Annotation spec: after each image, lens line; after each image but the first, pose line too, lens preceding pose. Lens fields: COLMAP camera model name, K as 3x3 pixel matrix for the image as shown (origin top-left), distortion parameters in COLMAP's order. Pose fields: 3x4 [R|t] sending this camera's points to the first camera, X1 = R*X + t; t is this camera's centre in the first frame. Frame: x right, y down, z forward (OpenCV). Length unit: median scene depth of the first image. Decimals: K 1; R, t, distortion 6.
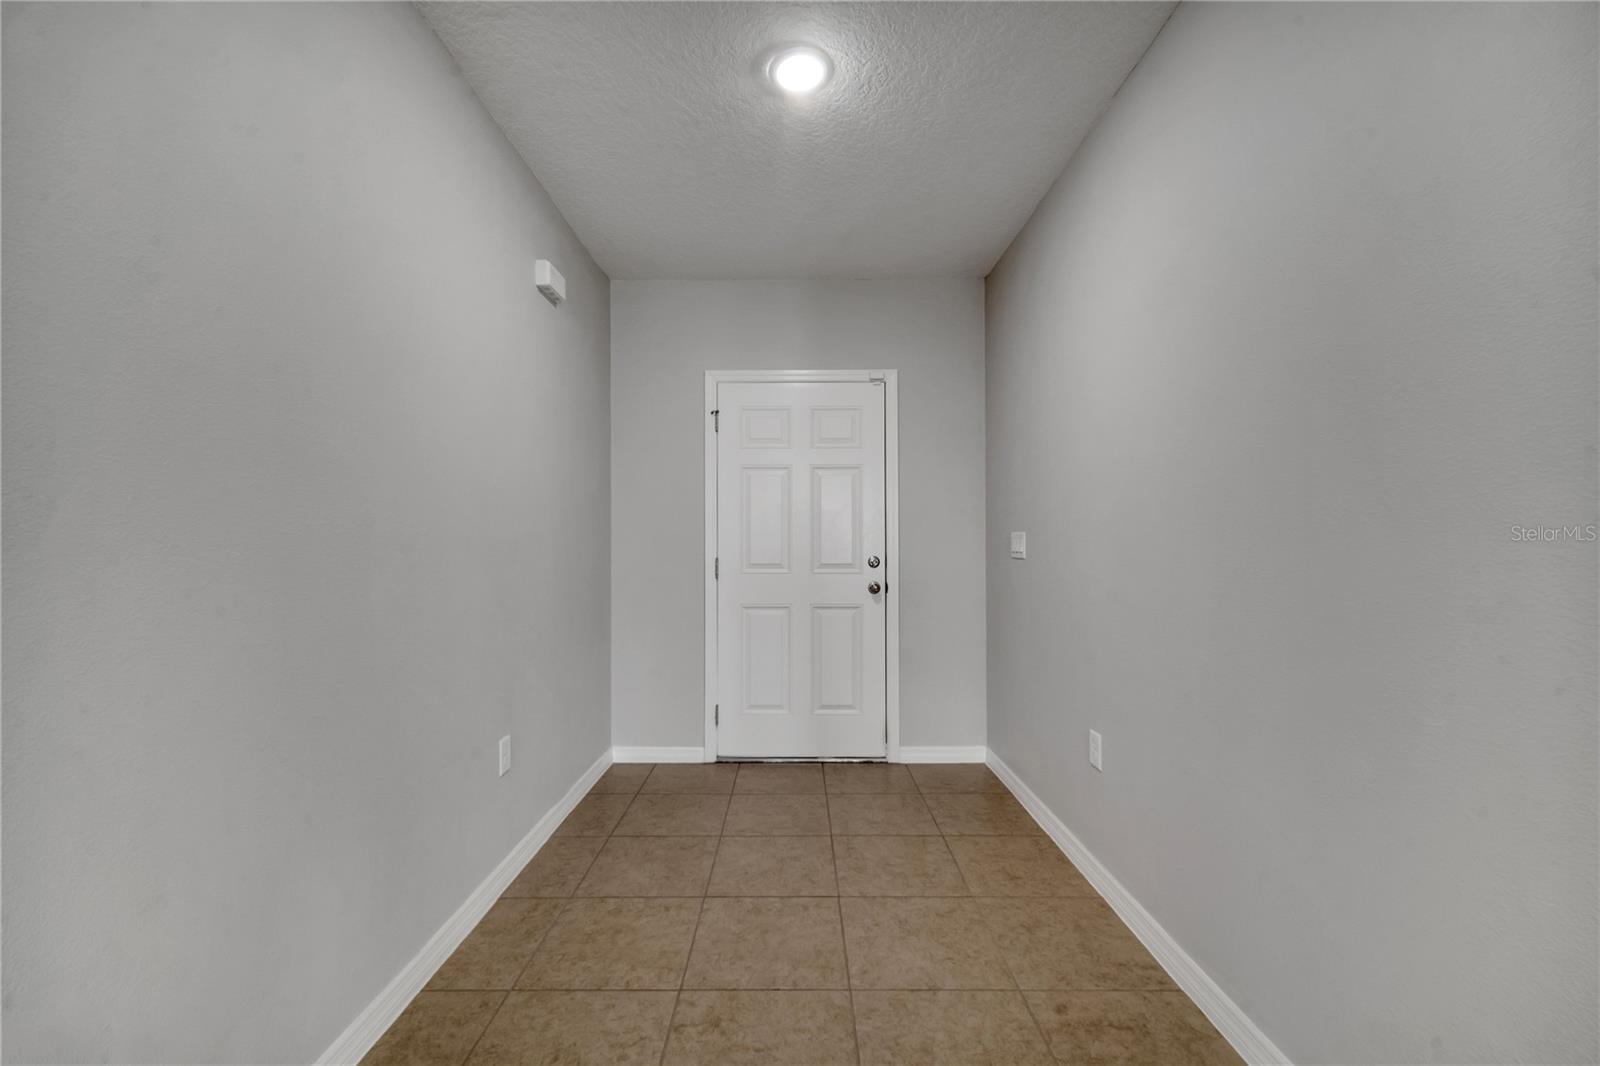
lens RADIAL K [[649.6, 0, 805.0], [0, 649.6, 537.4], [0, 0, 1]] dist [0.004279, -0.001367]
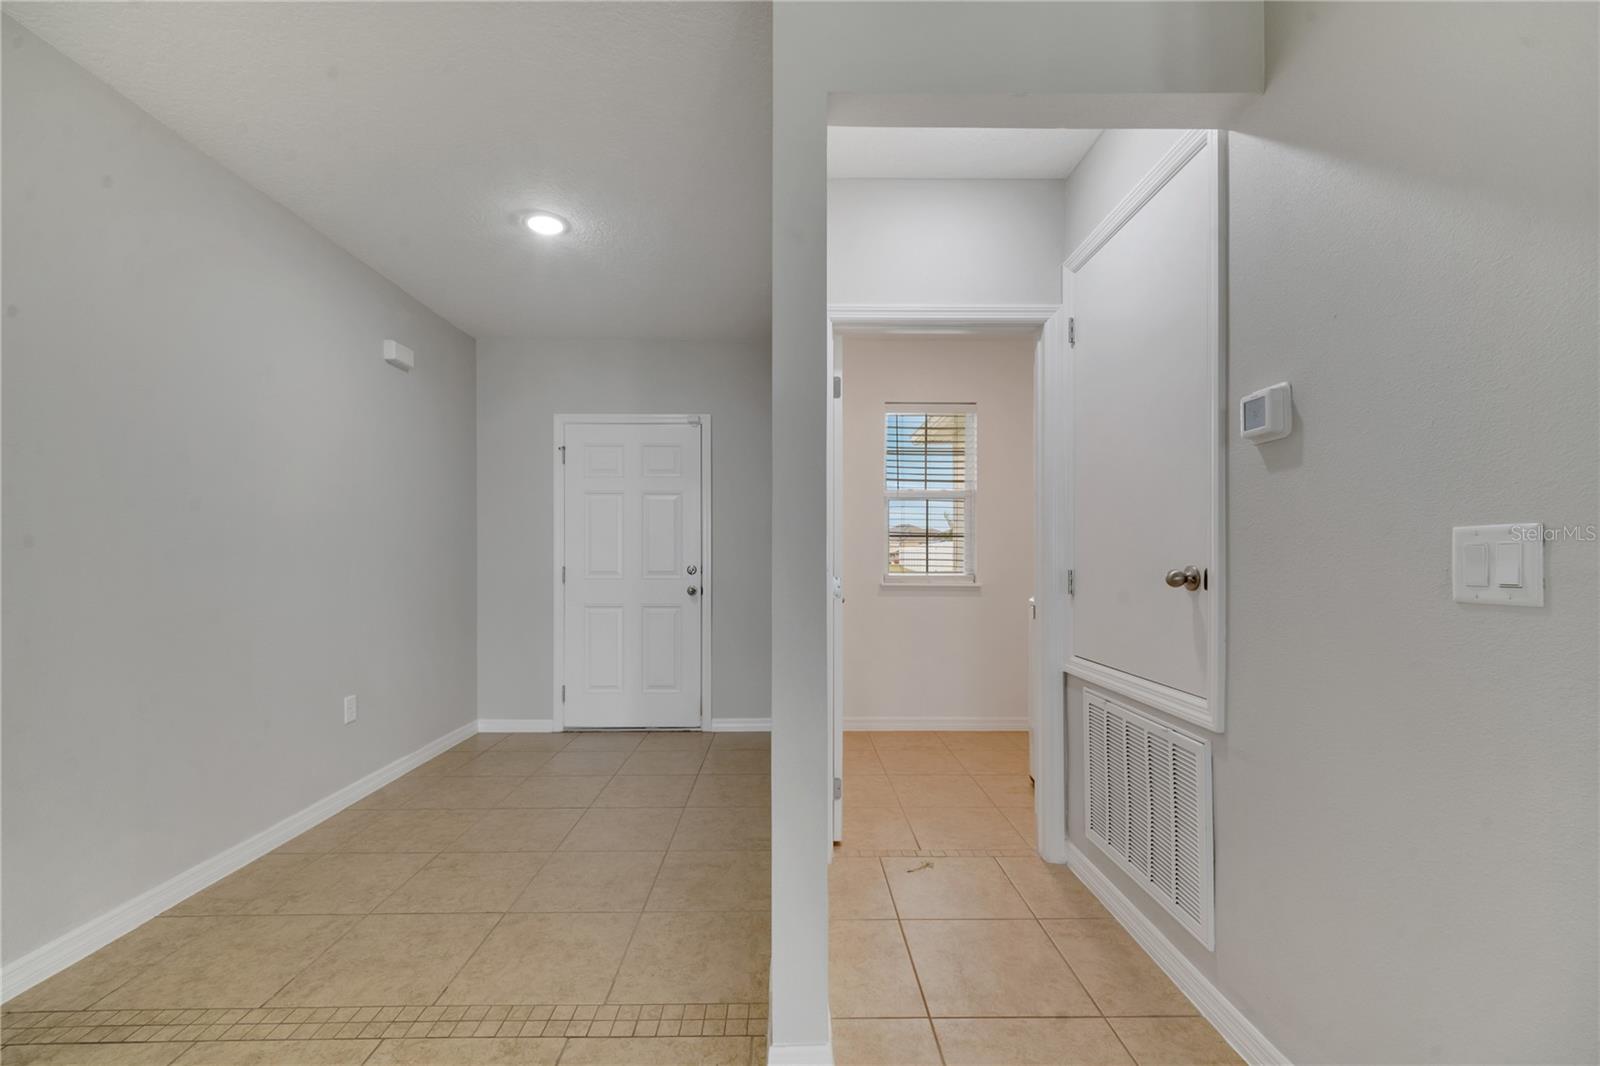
lens RADIAL K [[649.6, 0, 793.6], [0, 649.6, 554.6], [0, 0, 1]] dist [0.004279, -0.001367]
pose [[0.999858, 0.001511, 0.016790, 0.281525], [-0.001691, 0.999941, 0.010702, -0.005173], [-0.016773, -0.010729, 0.999802, -0.241064]]
